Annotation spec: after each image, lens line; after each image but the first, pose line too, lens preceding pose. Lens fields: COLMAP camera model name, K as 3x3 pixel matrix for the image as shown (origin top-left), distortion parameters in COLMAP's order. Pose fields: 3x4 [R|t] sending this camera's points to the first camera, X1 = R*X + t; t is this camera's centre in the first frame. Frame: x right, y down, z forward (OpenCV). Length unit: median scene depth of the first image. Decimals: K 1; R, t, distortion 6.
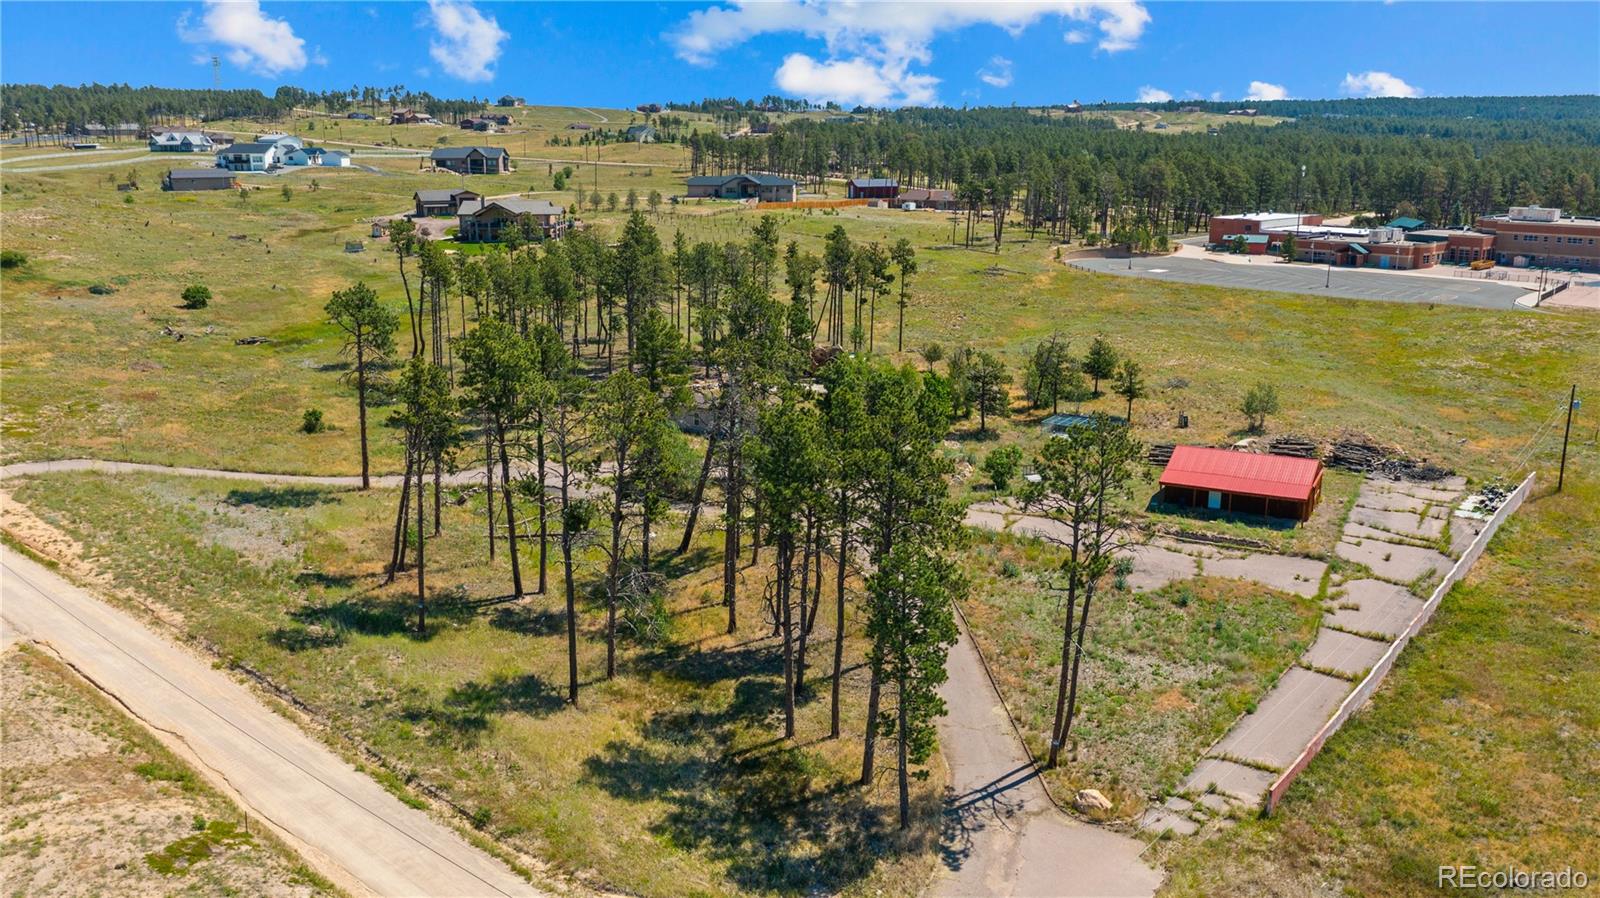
lens RADIAL K [[1299.5, 0, 800.0], [0, 1299.5, 449.0], [0, 0, 1]] dist [-0.014939, -0.004603]
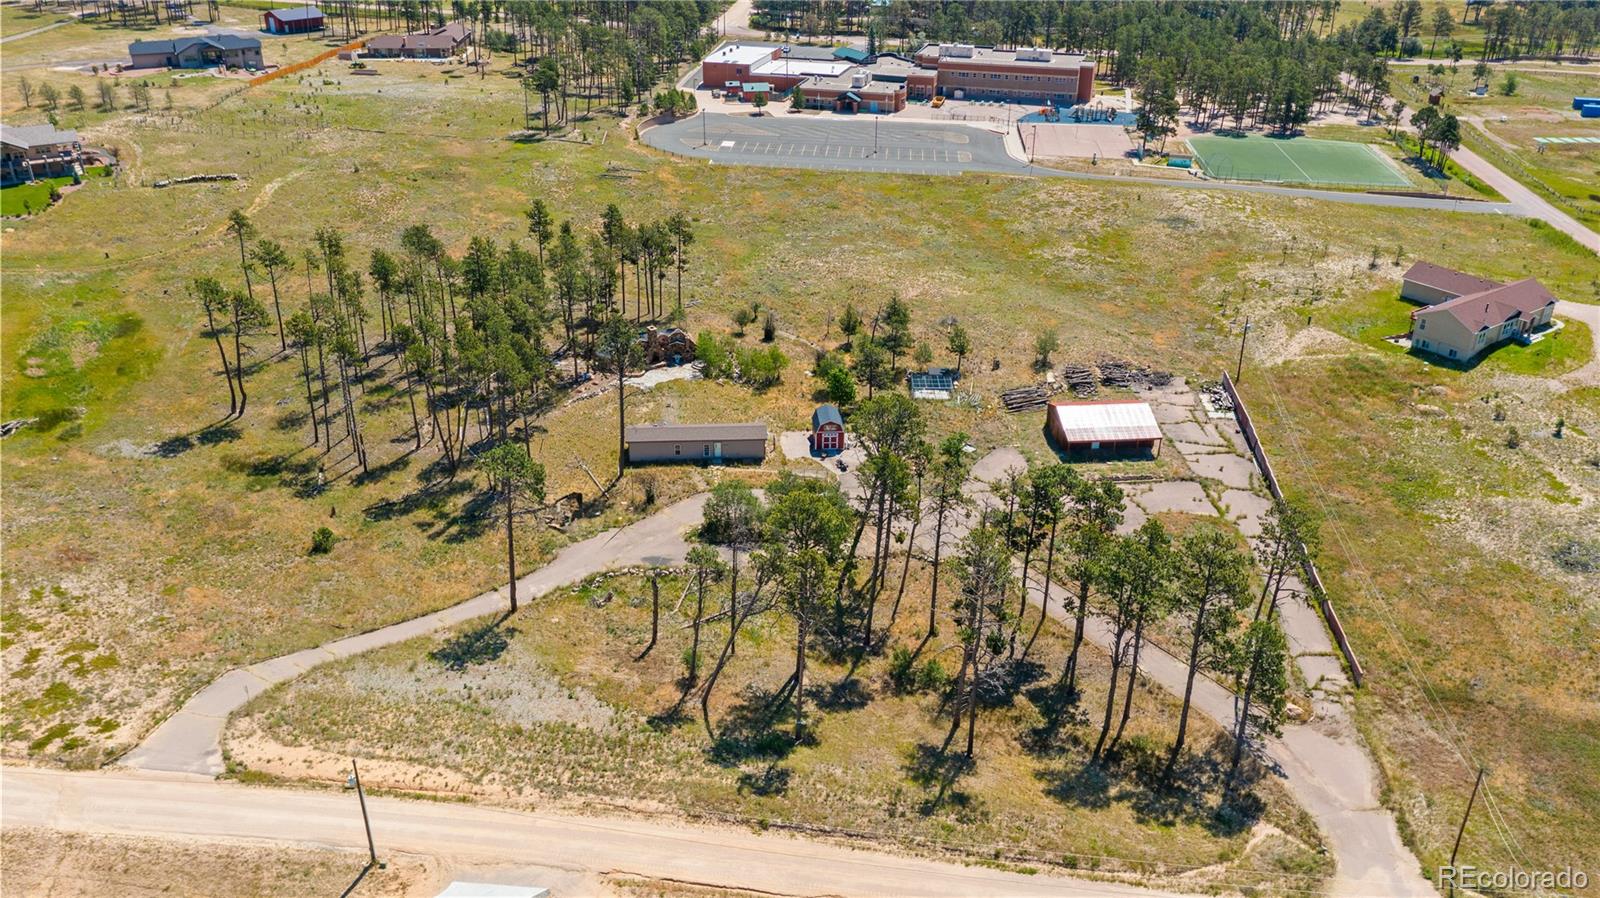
lens RADIAL K [[1299.5, 0, 800.0], [0, 1299.5, 449.0], [0, 0, 1]] dist [-0.014939, -0.004603]
pose [[0.818764, -0.250477, 0.516612, -0.820306], [0.123092, 0.955475, 0.268172, -0.446799], [-0.560780, -0.155978, 0.813140, -0.014406]]
